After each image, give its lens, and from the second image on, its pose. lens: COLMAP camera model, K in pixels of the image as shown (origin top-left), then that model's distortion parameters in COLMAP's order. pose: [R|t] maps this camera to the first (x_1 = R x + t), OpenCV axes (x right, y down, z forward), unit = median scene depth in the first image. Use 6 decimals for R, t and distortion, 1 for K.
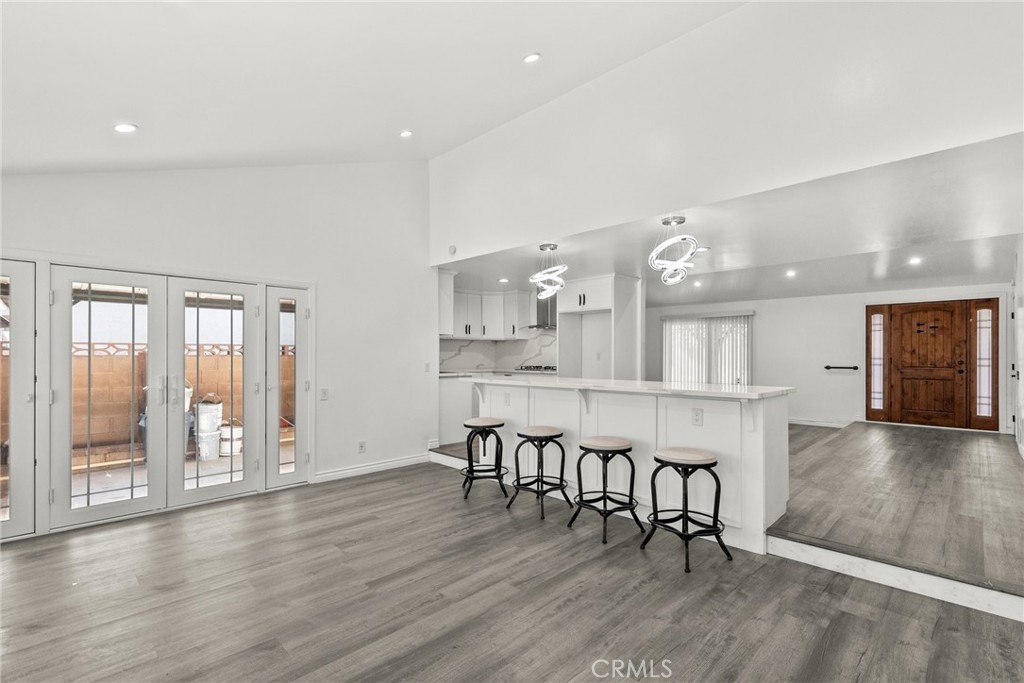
lens RADIAL K [[463.6, 0, 511.5], [0, 463.6, 353.0], [0, 0, 1]] dist [-0.000367, 0.000480]
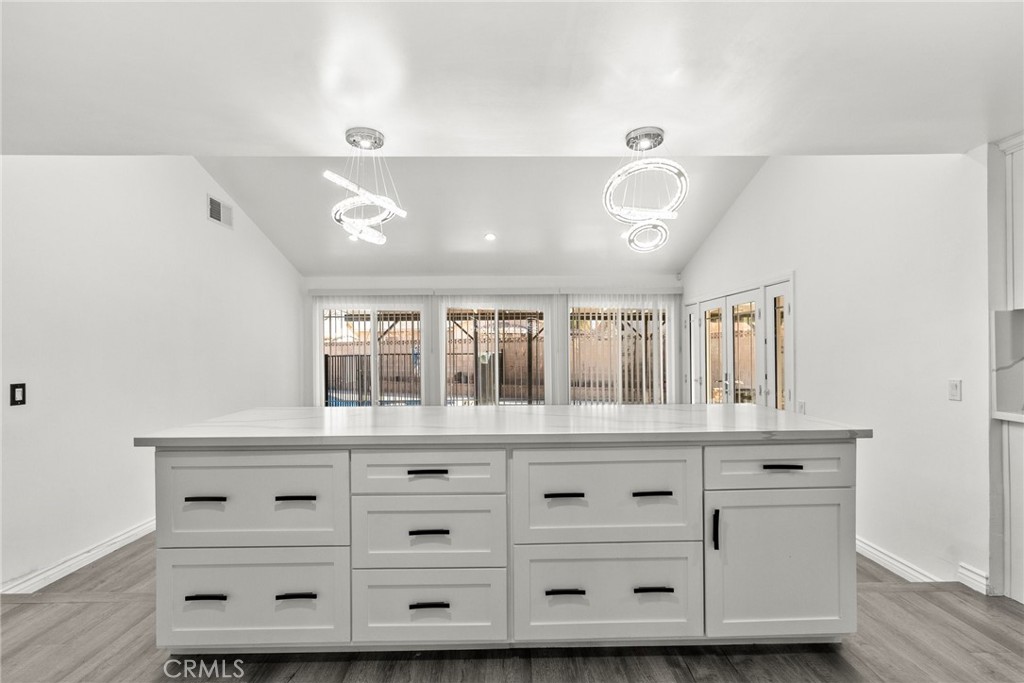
lens RADIAL K [[463.6, 0, 511.5], [0, 463.6, 353.0], [0, 0, 1]] dist [-0.000367, 0.000480]
pose [[-0.699006, 0.006206, -0.715089, 0.330924], [0.008785, 0.999961, 0.000091, -0.006954], [0.715062, -0.006218, -0.699034, 0.792770]]
